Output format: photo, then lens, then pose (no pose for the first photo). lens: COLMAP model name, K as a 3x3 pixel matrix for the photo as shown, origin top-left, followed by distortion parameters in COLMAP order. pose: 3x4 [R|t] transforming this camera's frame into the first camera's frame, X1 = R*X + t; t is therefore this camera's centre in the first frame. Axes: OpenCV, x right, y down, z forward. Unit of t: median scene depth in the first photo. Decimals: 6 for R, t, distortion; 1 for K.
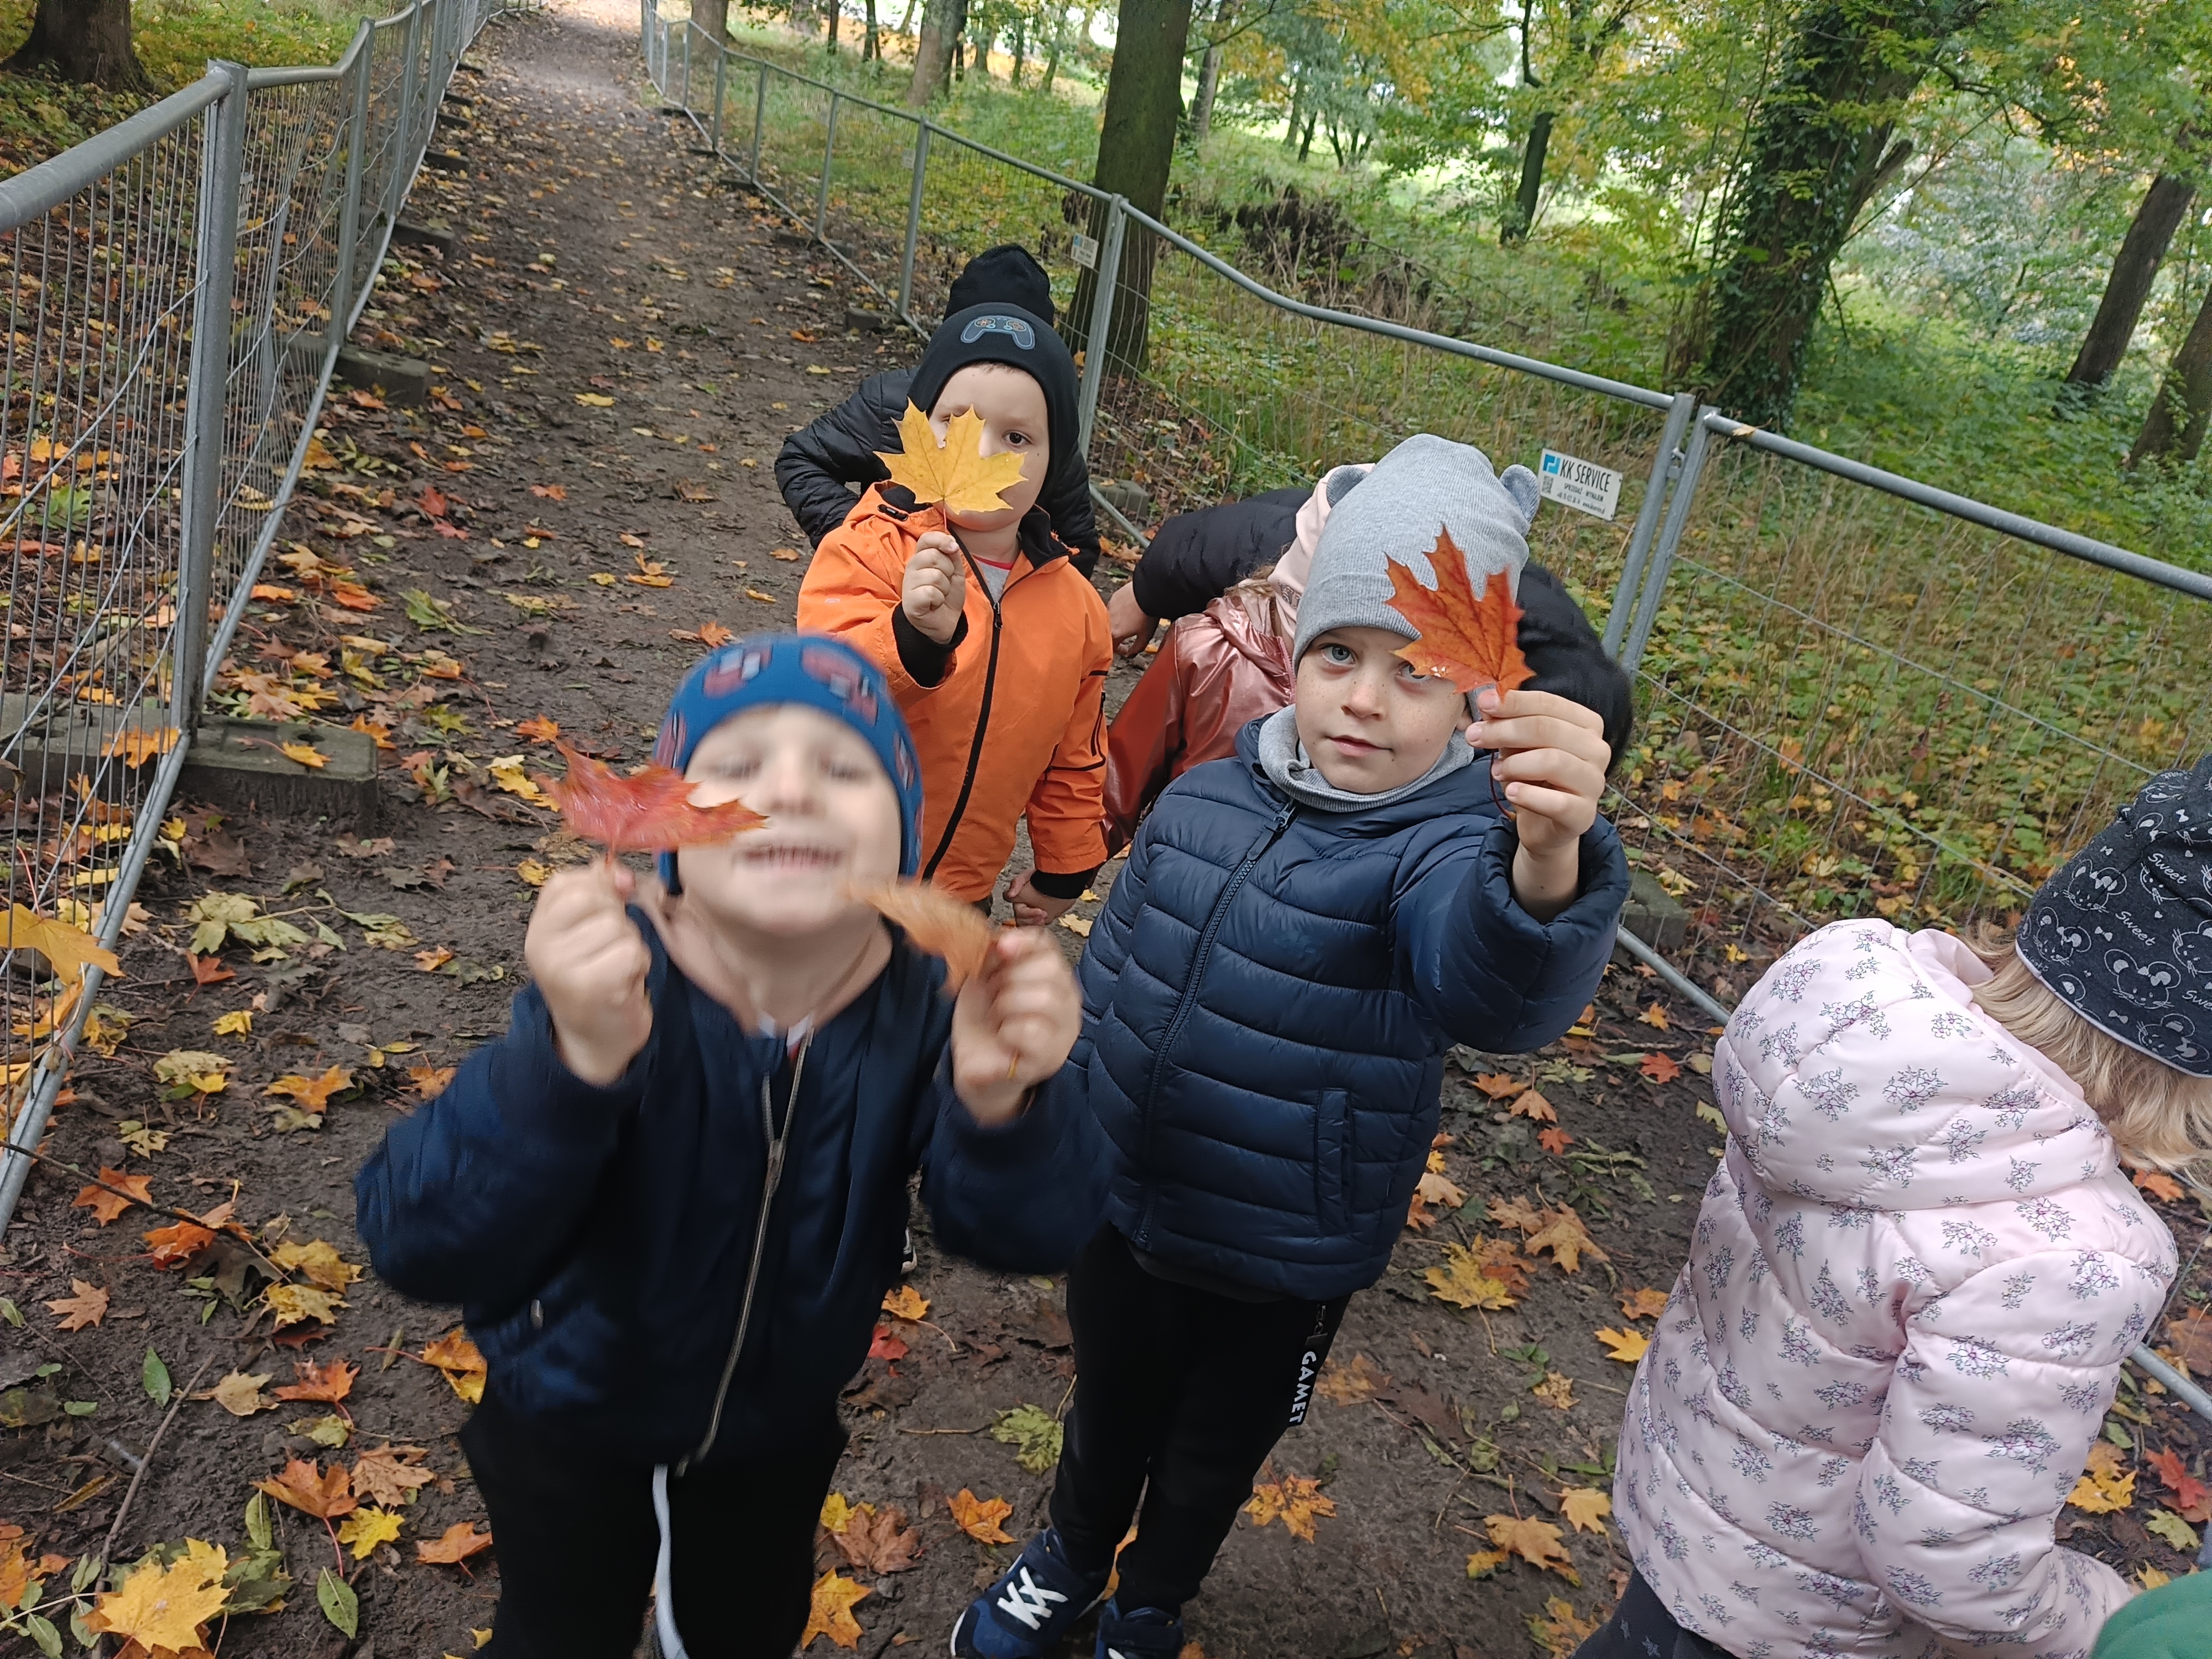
lens RADIAL K [[1677.9, 0, 1064.9], [0, 1677.9, 833.6], [0, 0, 1]] dist [-0.003595, 0.007397]
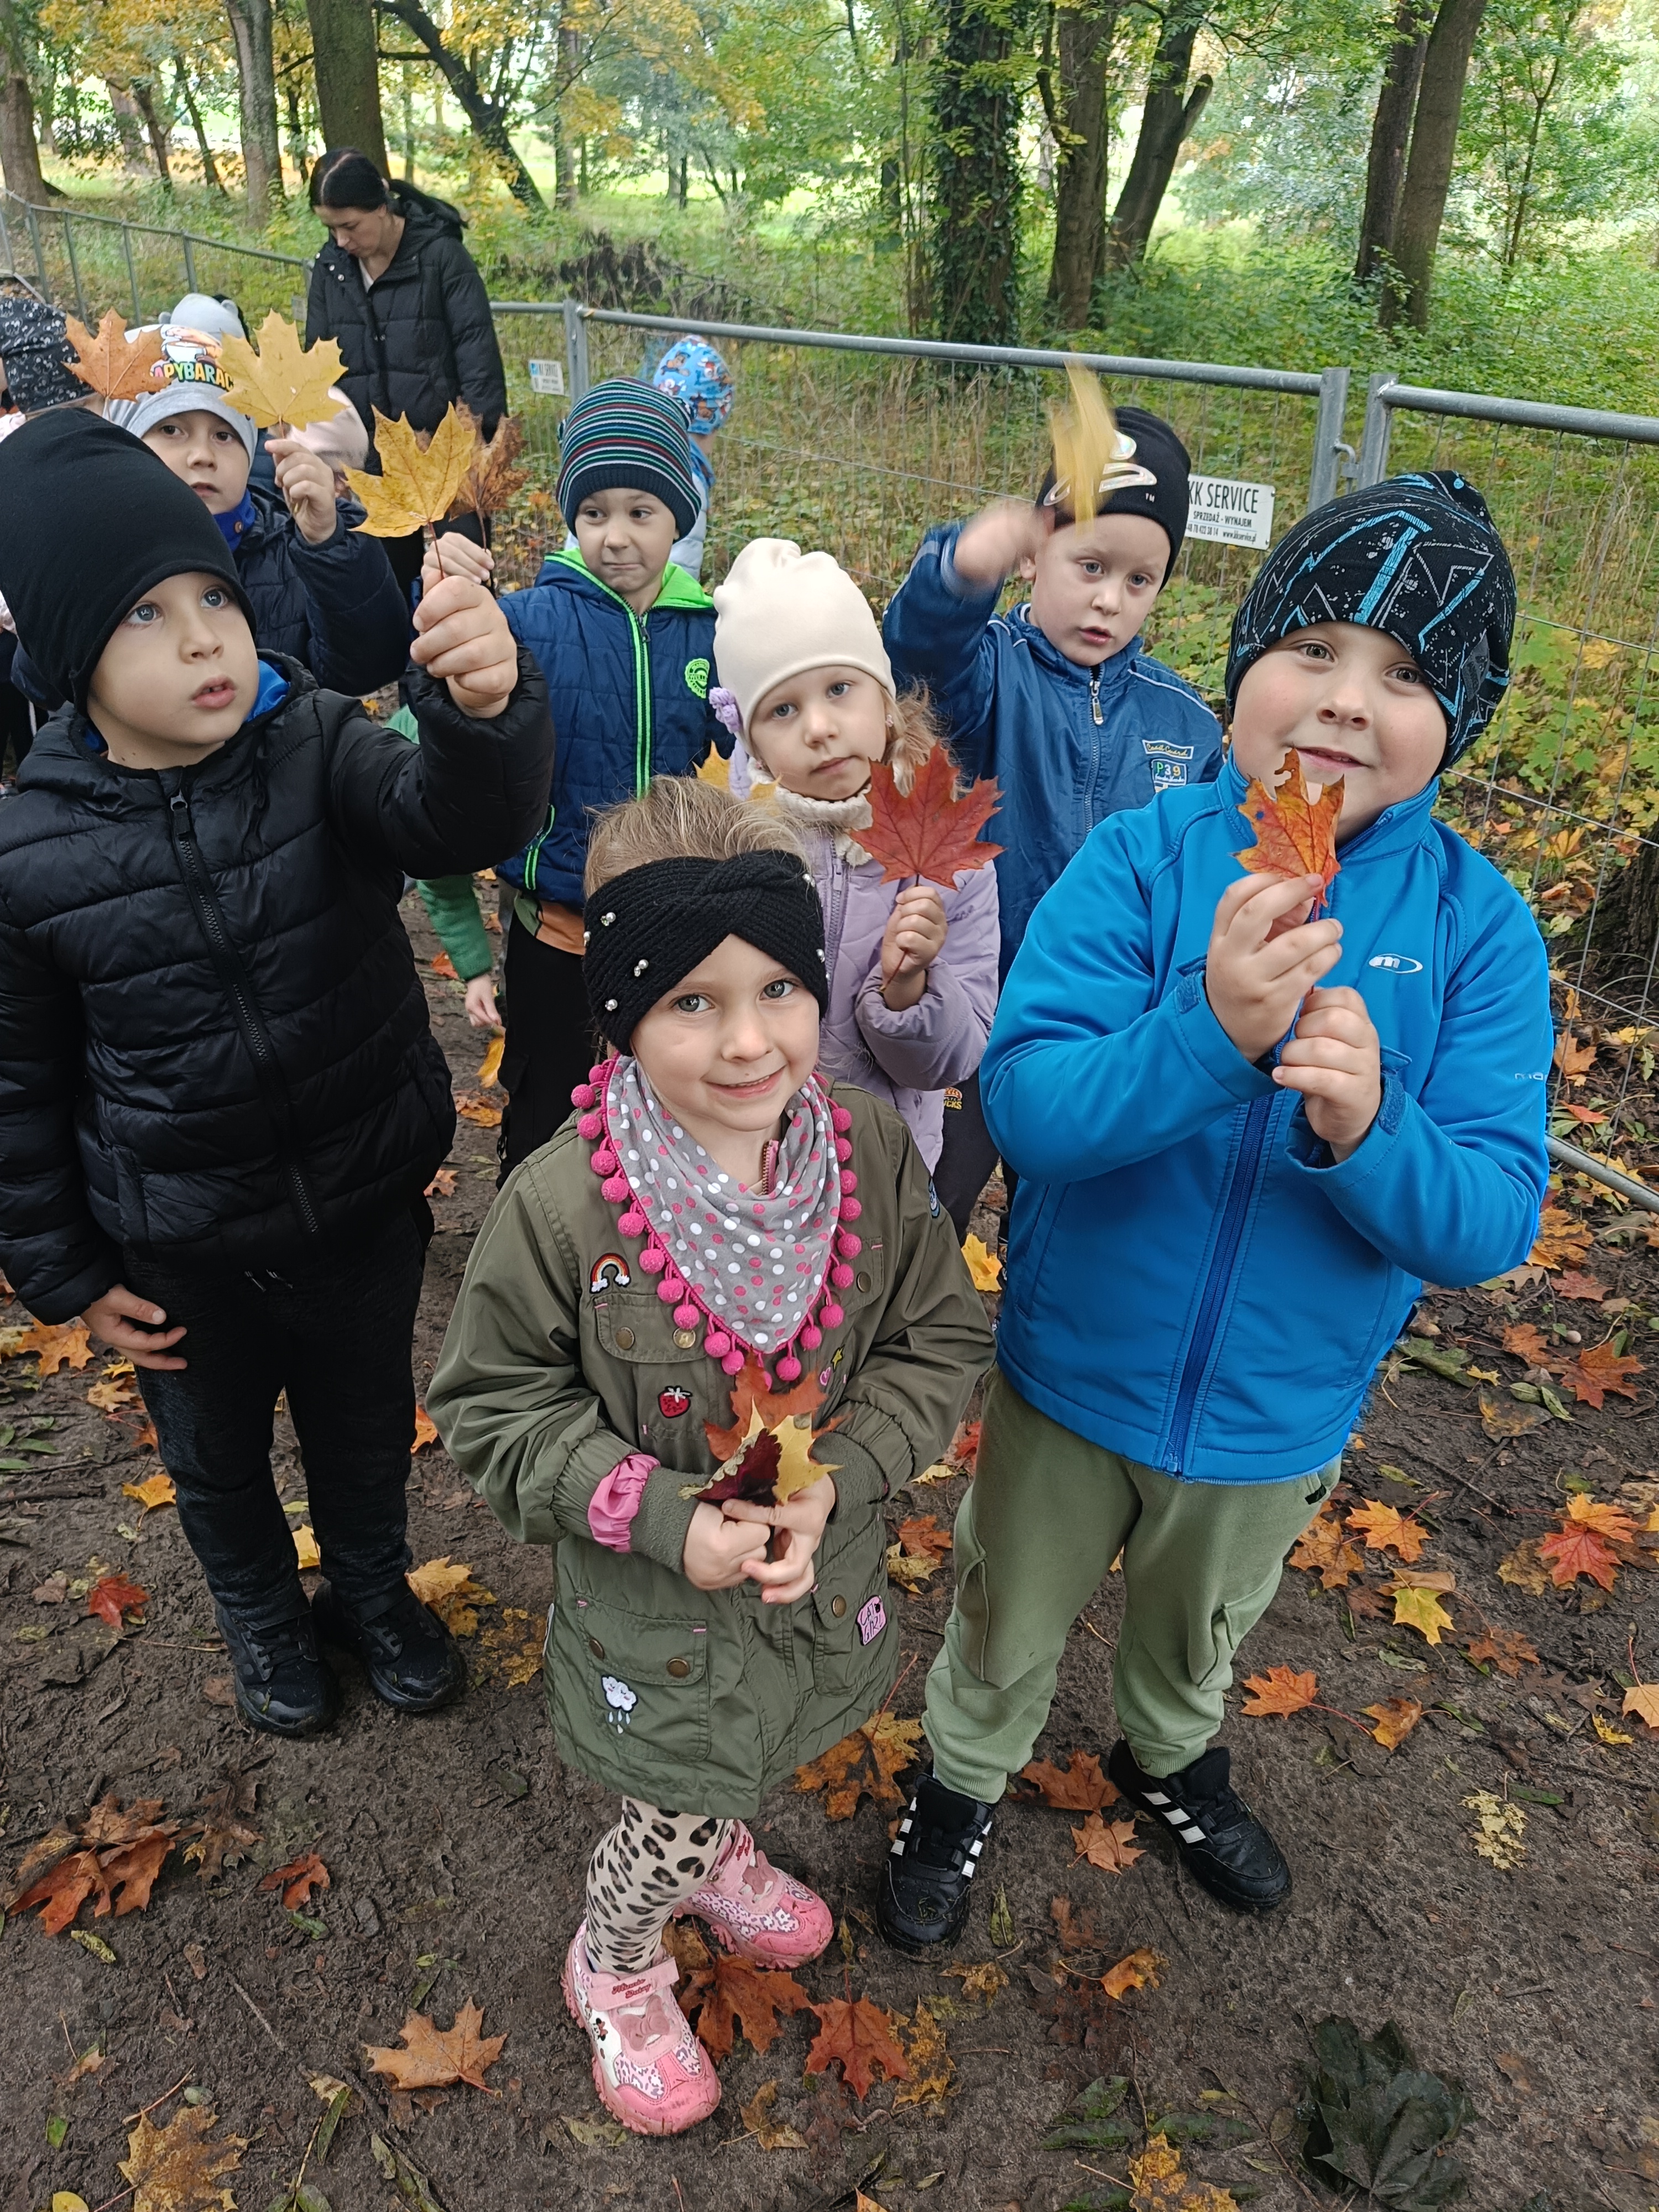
lens RADIAL K [[1691.1, 0, 834.4], [0, 1691.1, 1138.2], [0, 0, 1]] dist [0.004042, 0.014852]
pose [[0.968128, -0.239722, 0.072536, 0.132069], [0.230198, 0.965791, 0.119401, 0.161187], [-0.098677, -0.098897, 0.990193, -0.306591]]
